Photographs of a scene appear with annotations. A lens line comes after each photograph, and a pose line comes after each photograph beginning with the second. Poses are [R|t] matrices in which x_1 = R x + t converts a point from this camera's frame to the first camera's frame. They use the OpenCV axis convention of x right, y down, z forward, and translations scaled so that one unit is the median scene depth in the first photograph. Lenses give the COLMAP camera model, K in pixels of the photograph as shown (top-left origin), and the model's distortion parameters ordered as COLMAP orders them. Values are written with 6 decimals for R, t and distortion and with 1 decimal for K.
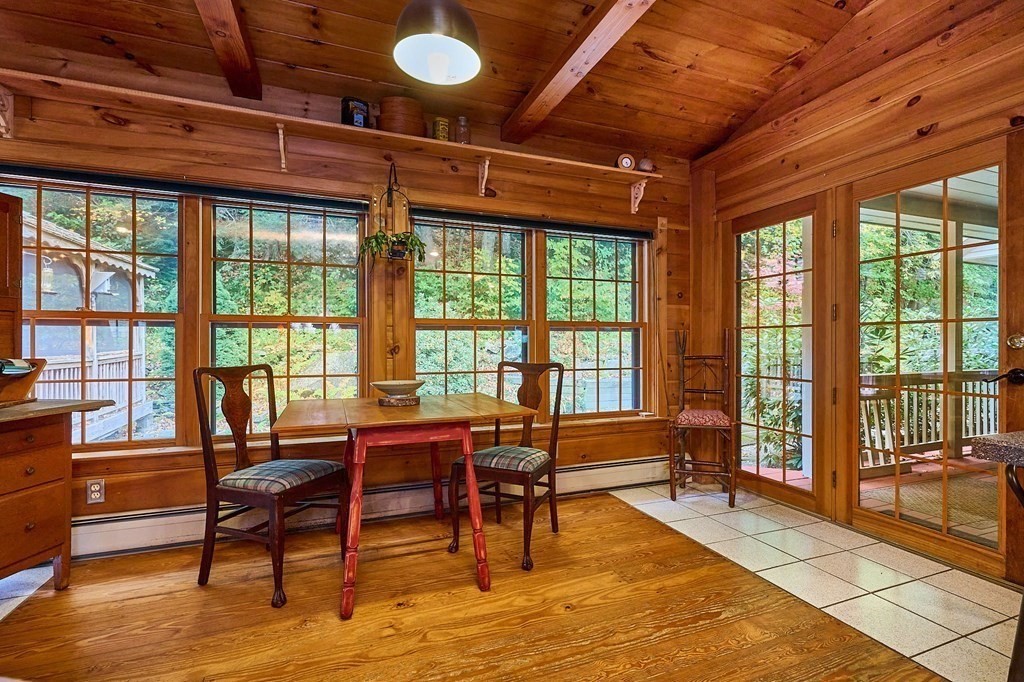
lens RADIAL K [[482.5, 0, 516.5], [0, 482.5, 348.0], [0, 0, 1]] dist [0.002312, 0.000558]
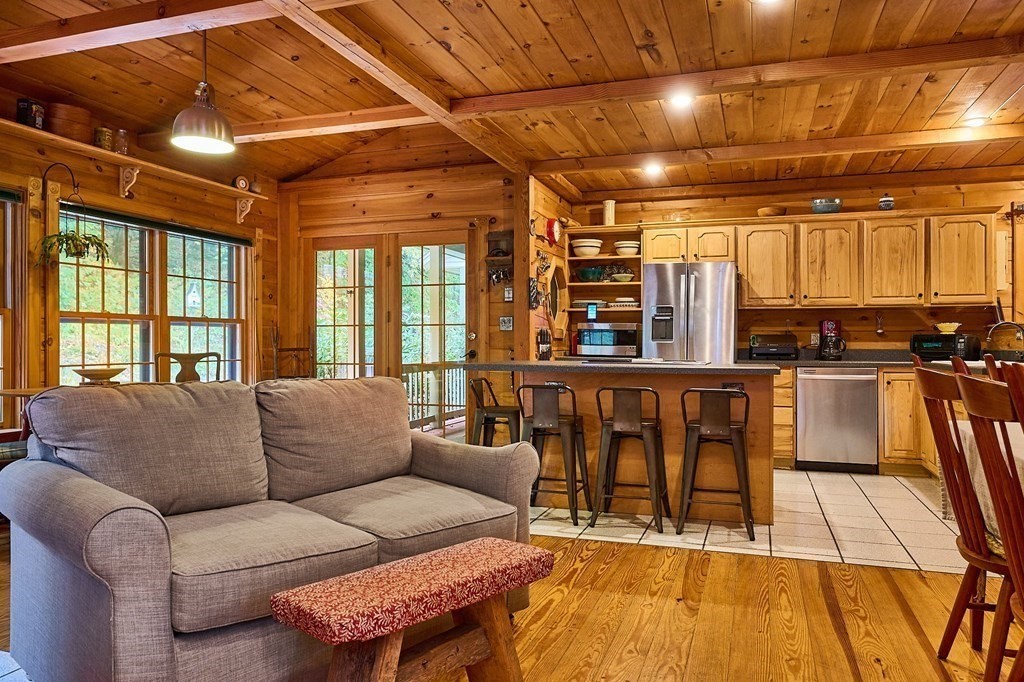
lens RADIAL K [[709.2, 0, 513.1], [0, 709.2, 341.7], [0, 0, 1]] dist [0.003898, 0.000432]
pose [[0.649995, 0.002382, 0.759934, -0.613178], [0.005924, 0.999949, -0.008201, 0.017991], [-0.759915, 0.009833, 0.649948, -0.581773]]
